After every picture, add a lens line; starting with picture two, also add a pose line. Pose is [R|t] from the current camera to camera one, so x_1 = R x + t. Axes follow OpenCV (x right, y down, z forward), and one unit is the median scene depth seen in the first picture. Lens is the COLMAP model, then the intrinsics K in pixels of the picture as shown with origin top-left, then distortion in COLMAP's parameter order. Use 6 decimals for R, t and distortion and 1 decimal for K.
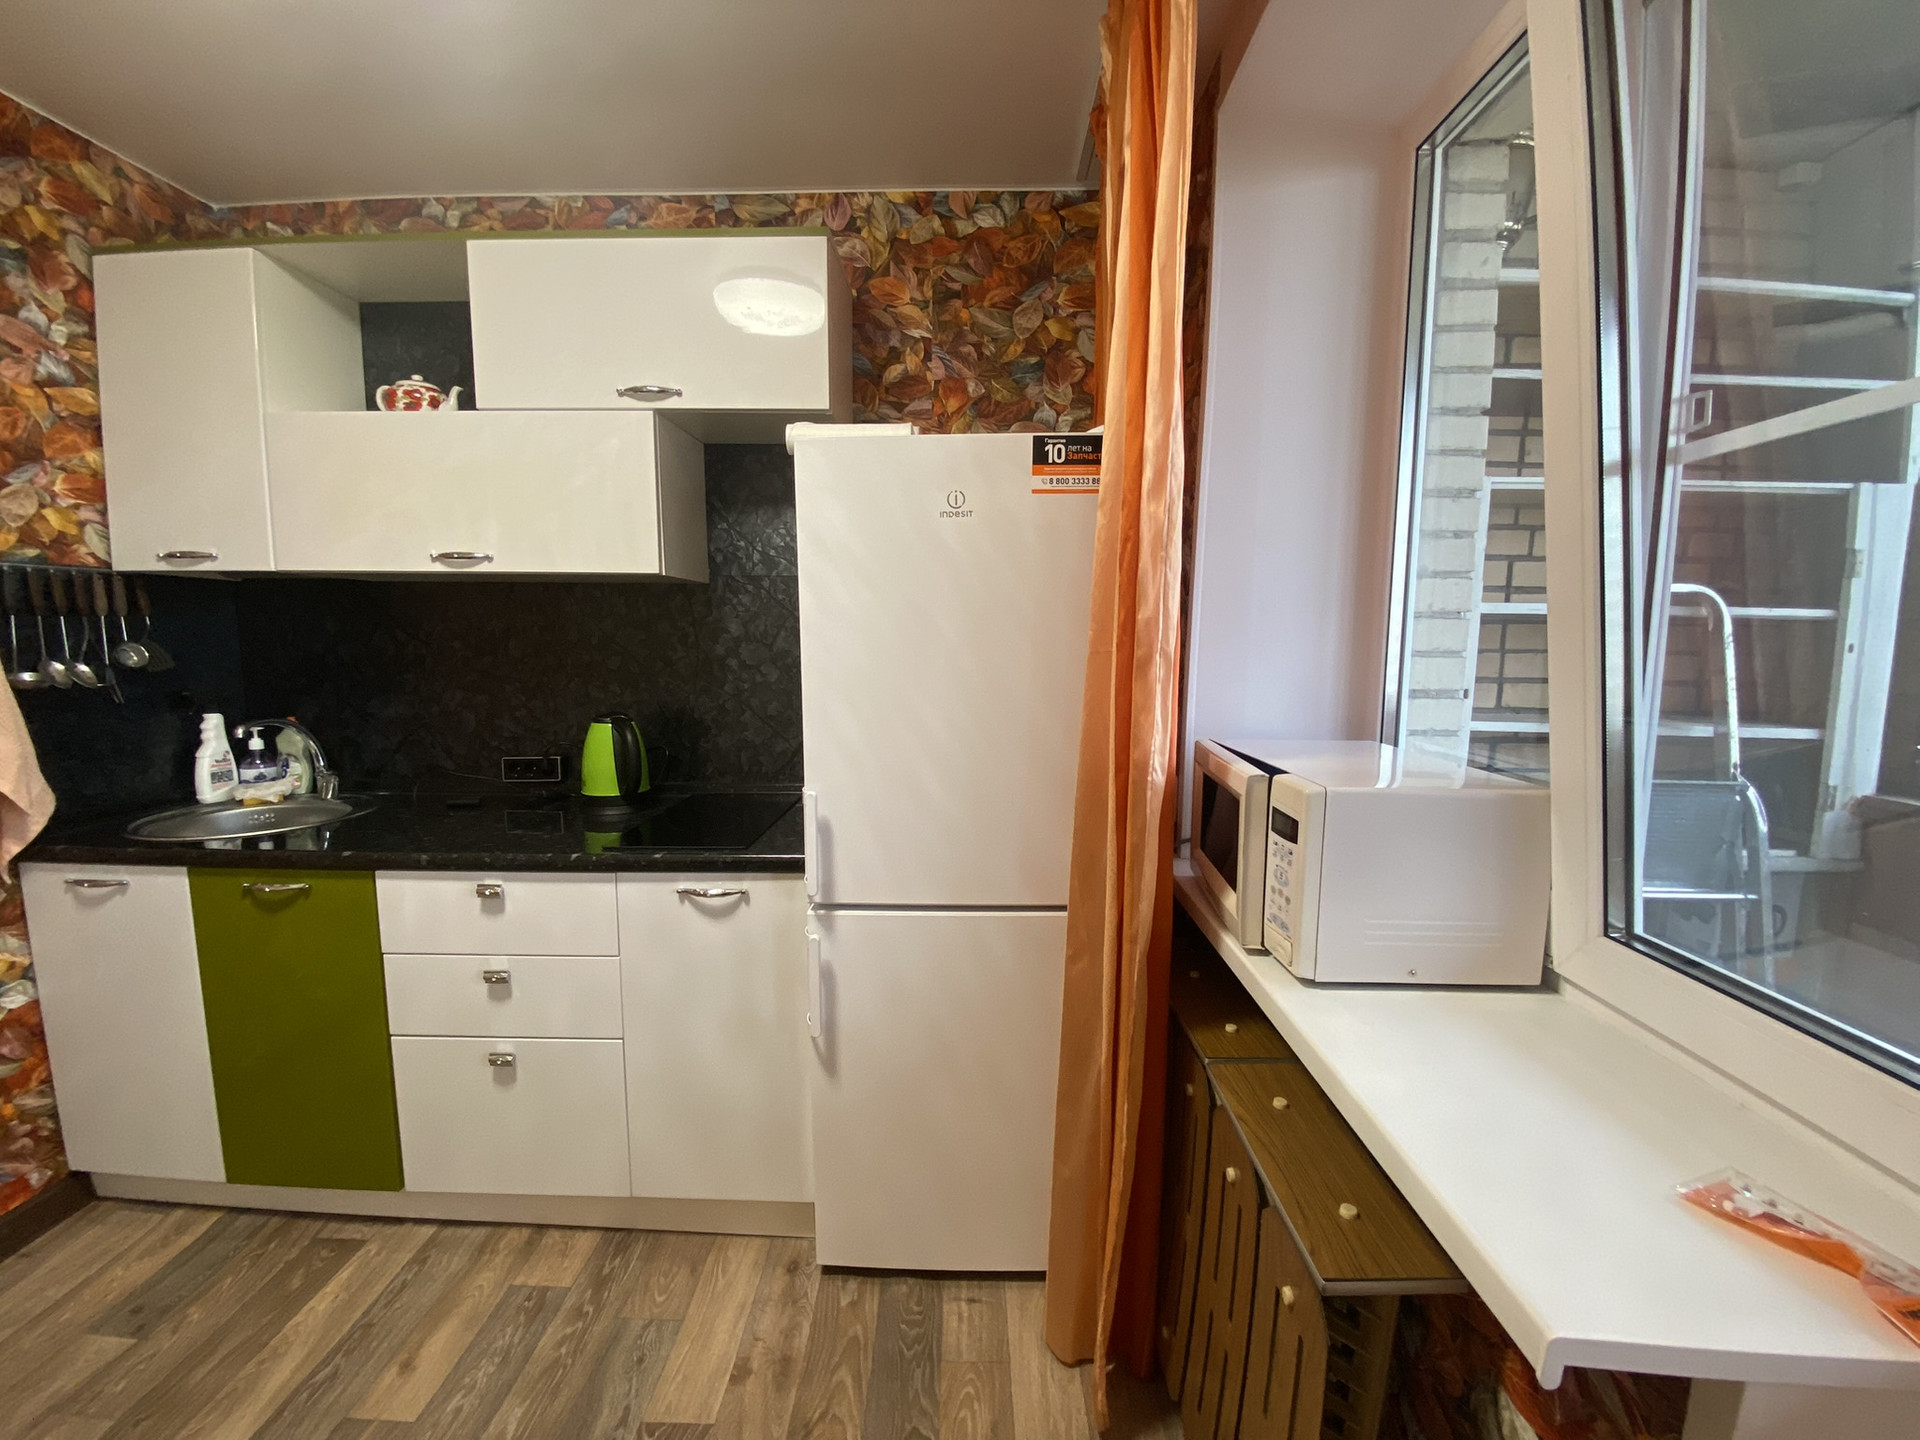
lens RADIAL K [[779.2, 0, 963.5], [0, 779.2, 723.7], [0, 0, 1]] dist [-0.000045, -0.010208]
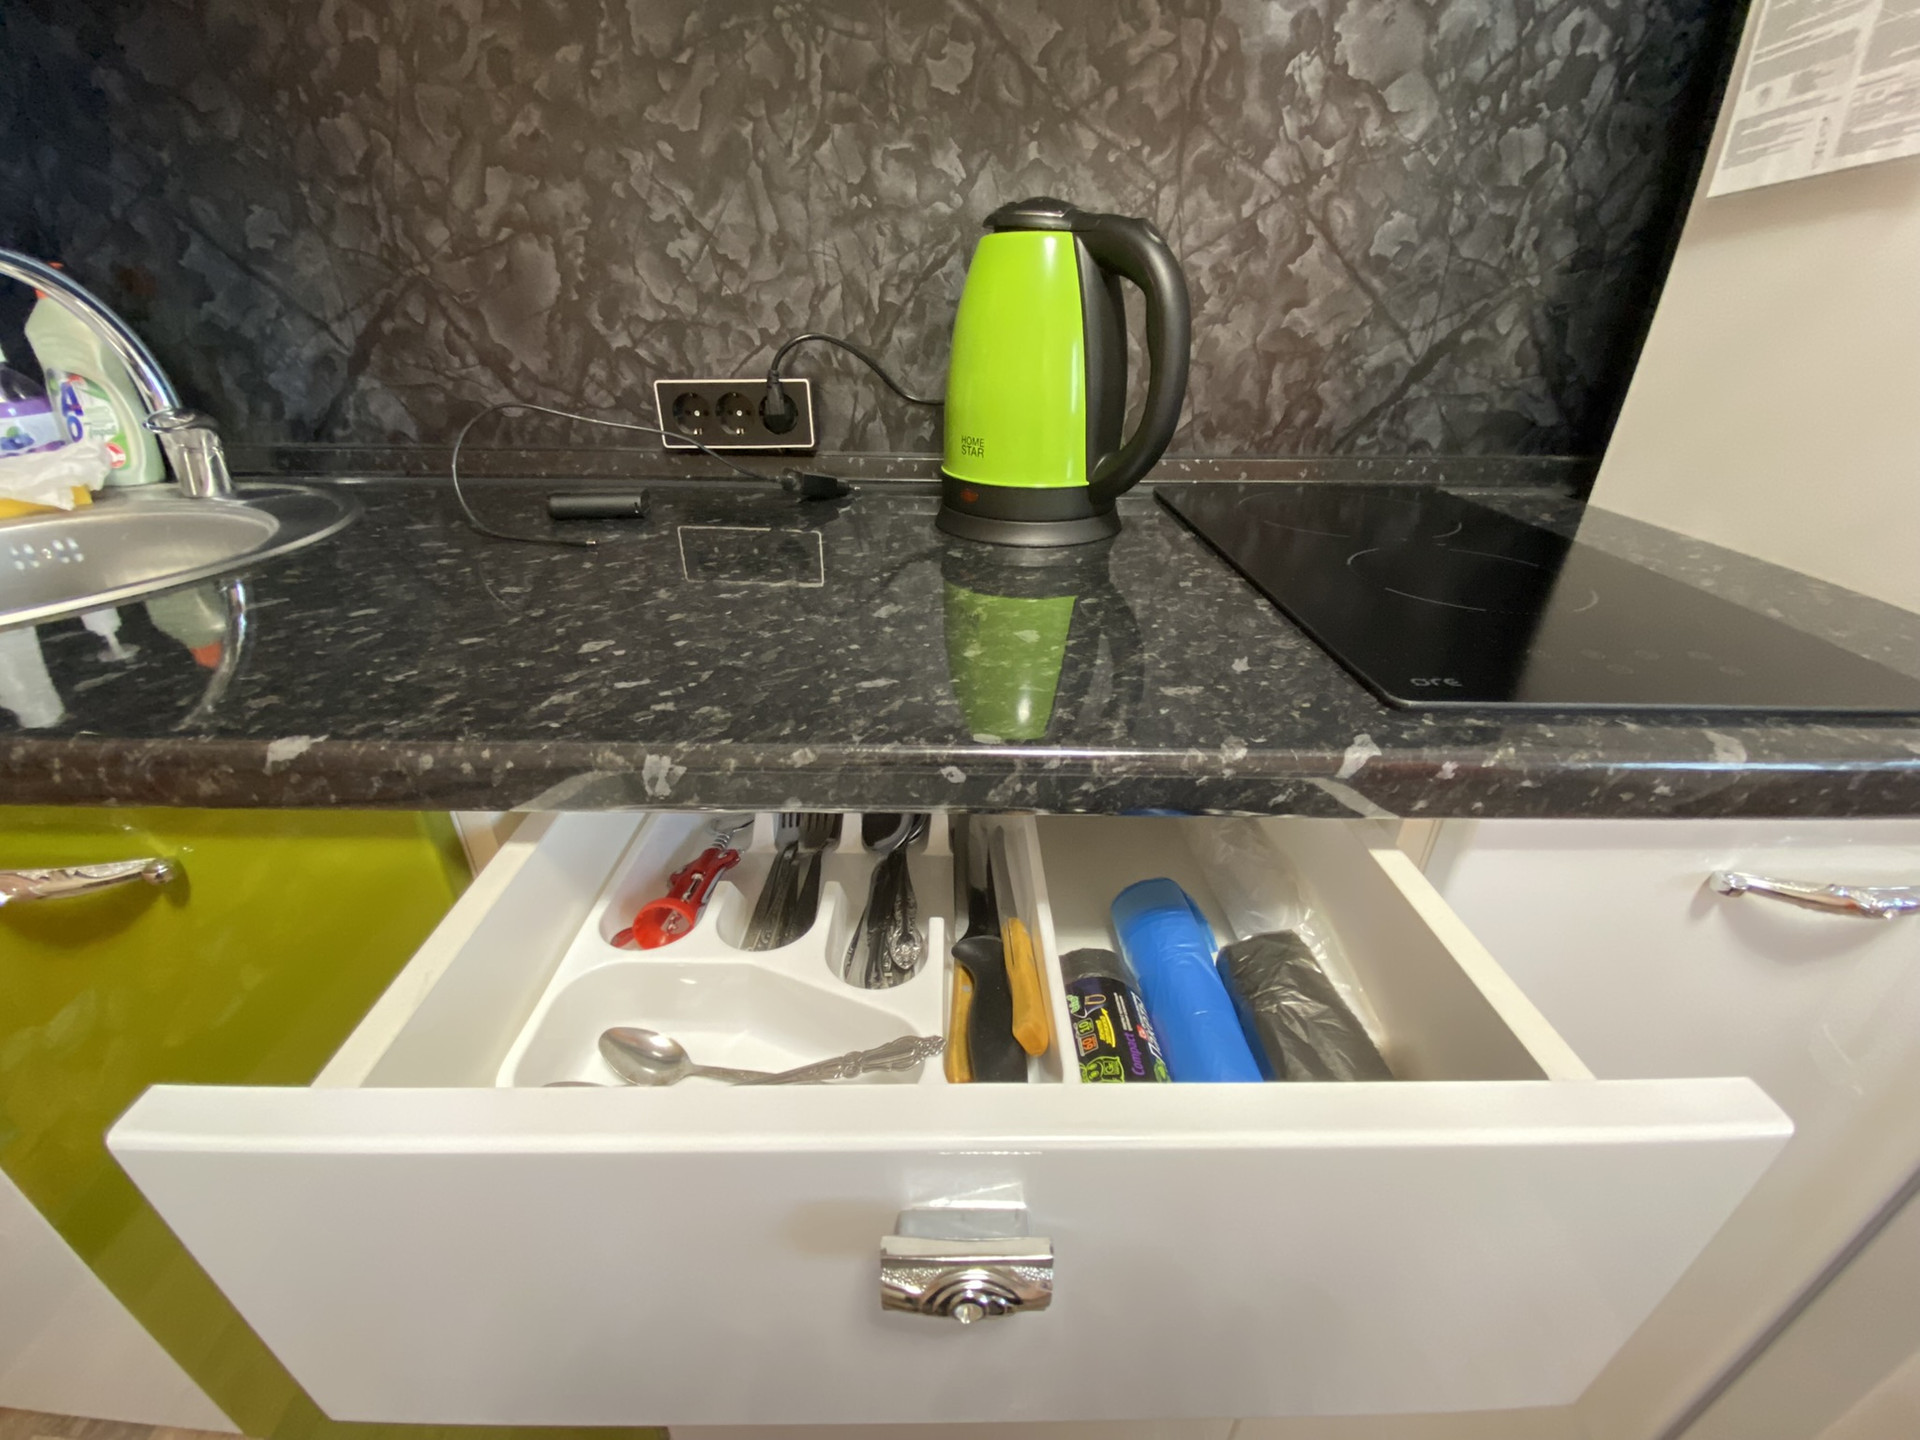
lens RADIAL K [[779.2, 0, 951.4], [0, 779.2, 724.5], [0, 0, 1]] dist [-0.000045, -0.010208]
pose [[0.999885, -0.004623, 0.014448, -0.543235], [-0.000943, 0.931636, 0.363391, 0.073664], [-0.015140, -0.363363, 0.931525, 0.705949]]
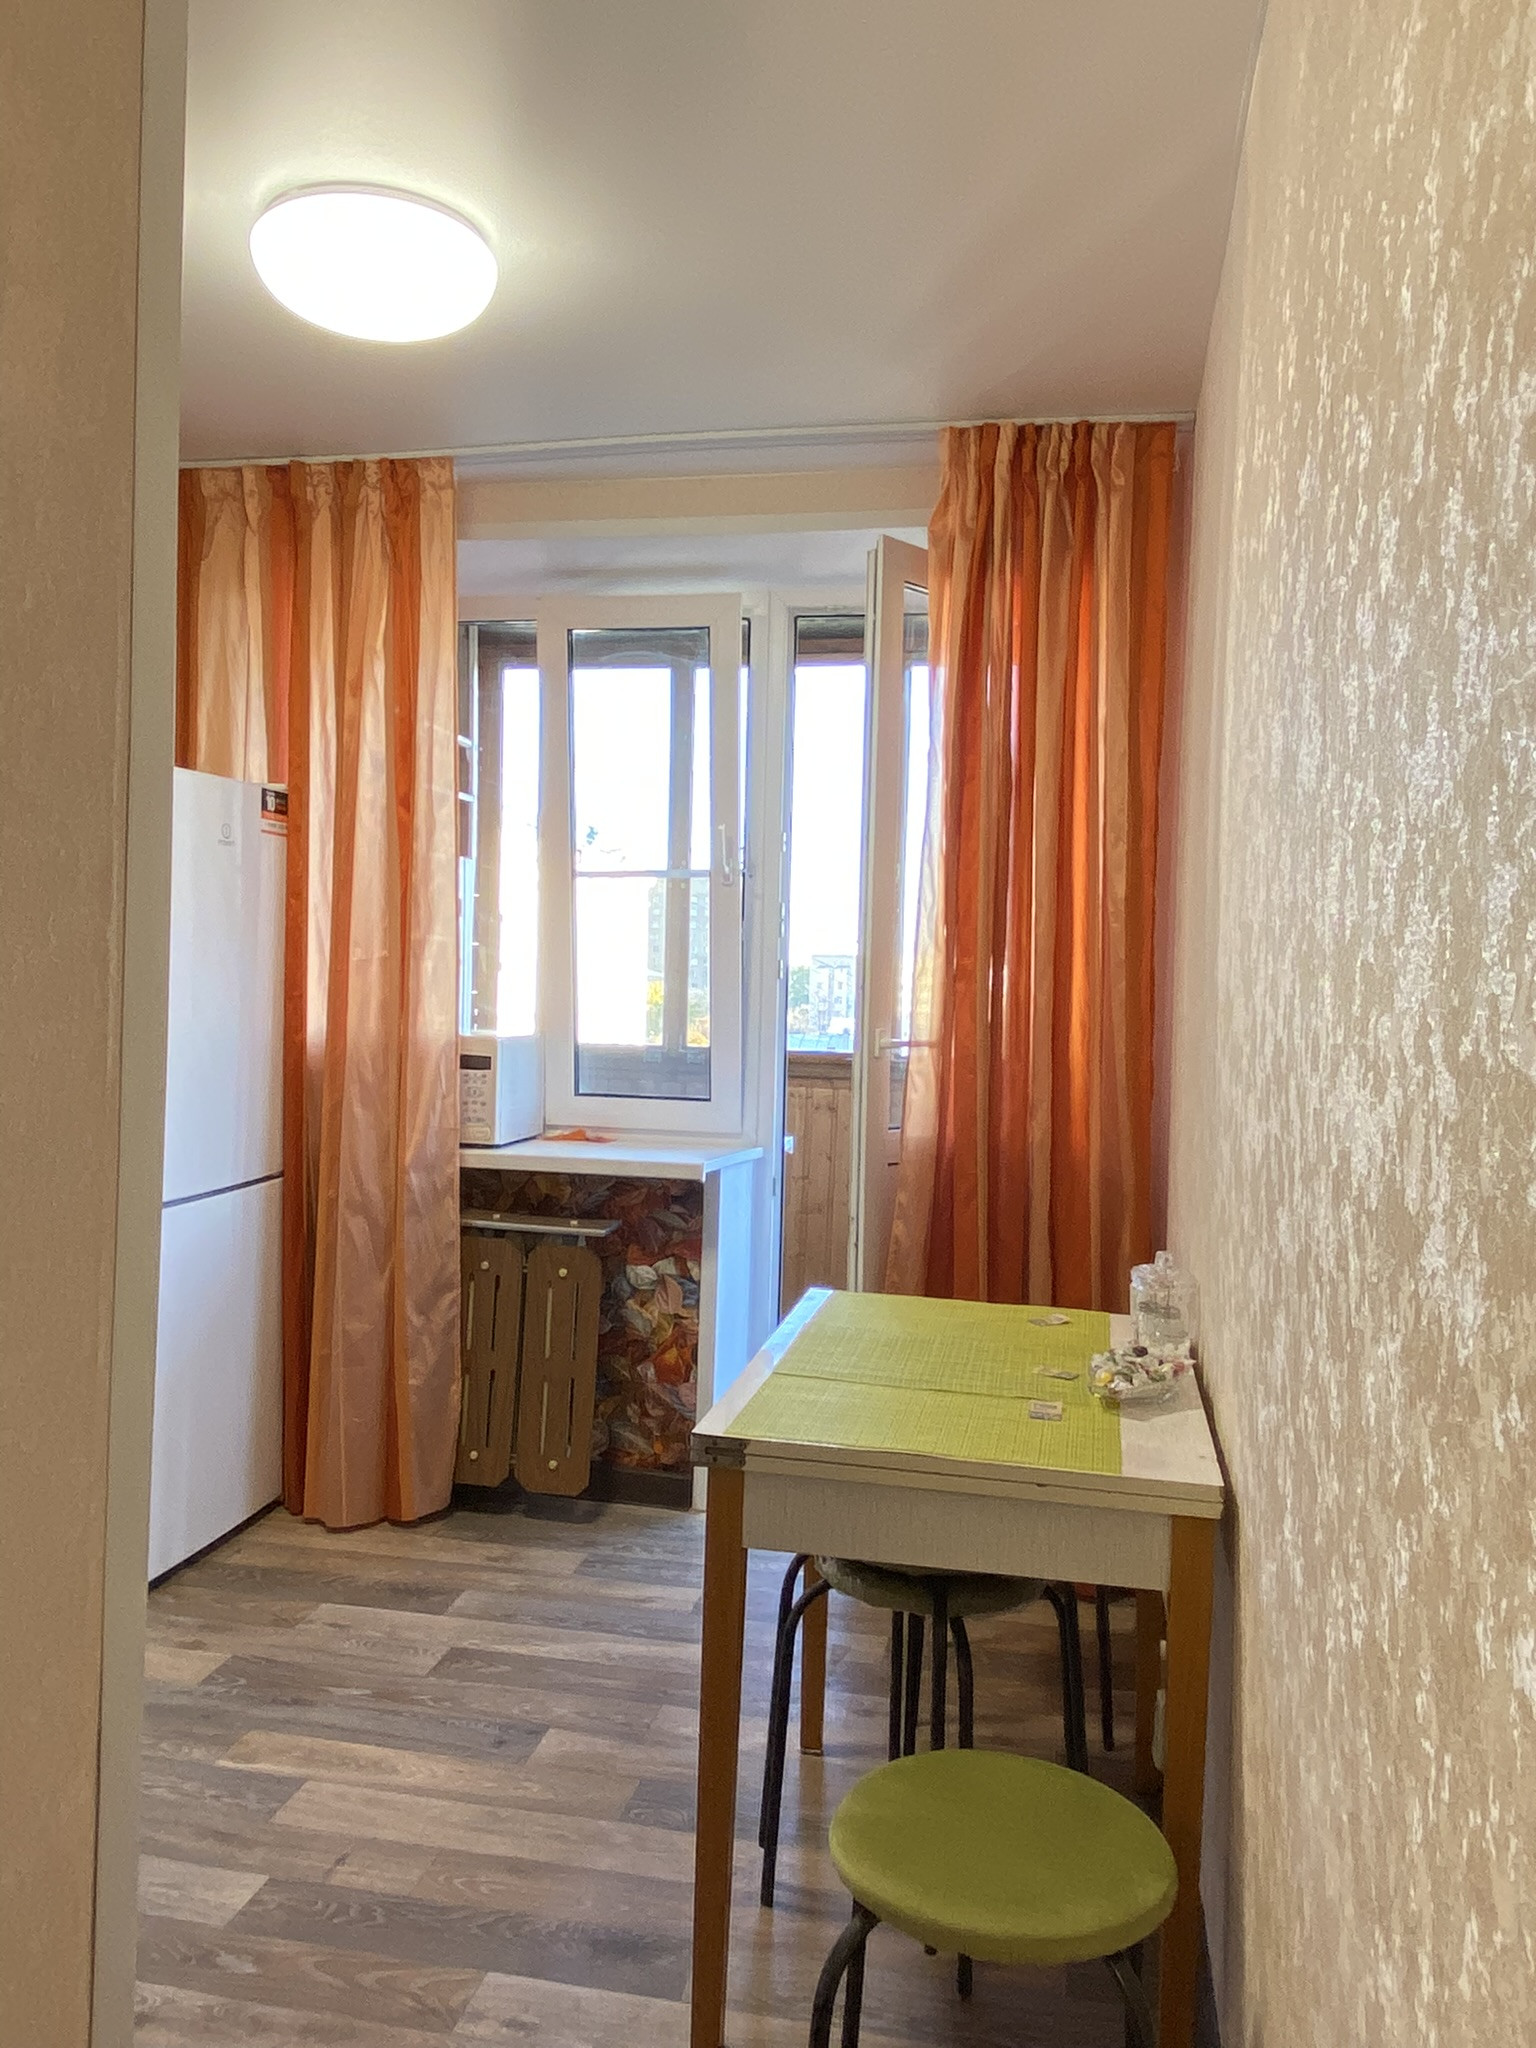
lens RADIAL K [[1556.6, 0, 784.2], [0, 1556.6, 1009.7], [0, 0, 1]] dist [0.076552, -0.086841]
pose [[0.179126, -0.023293, 0.983550, -1.747174], [0.086900, 0.996187, 0.007766, 0.028484], [-0.979981, 0.084079, 0.180467, -0.188462]]
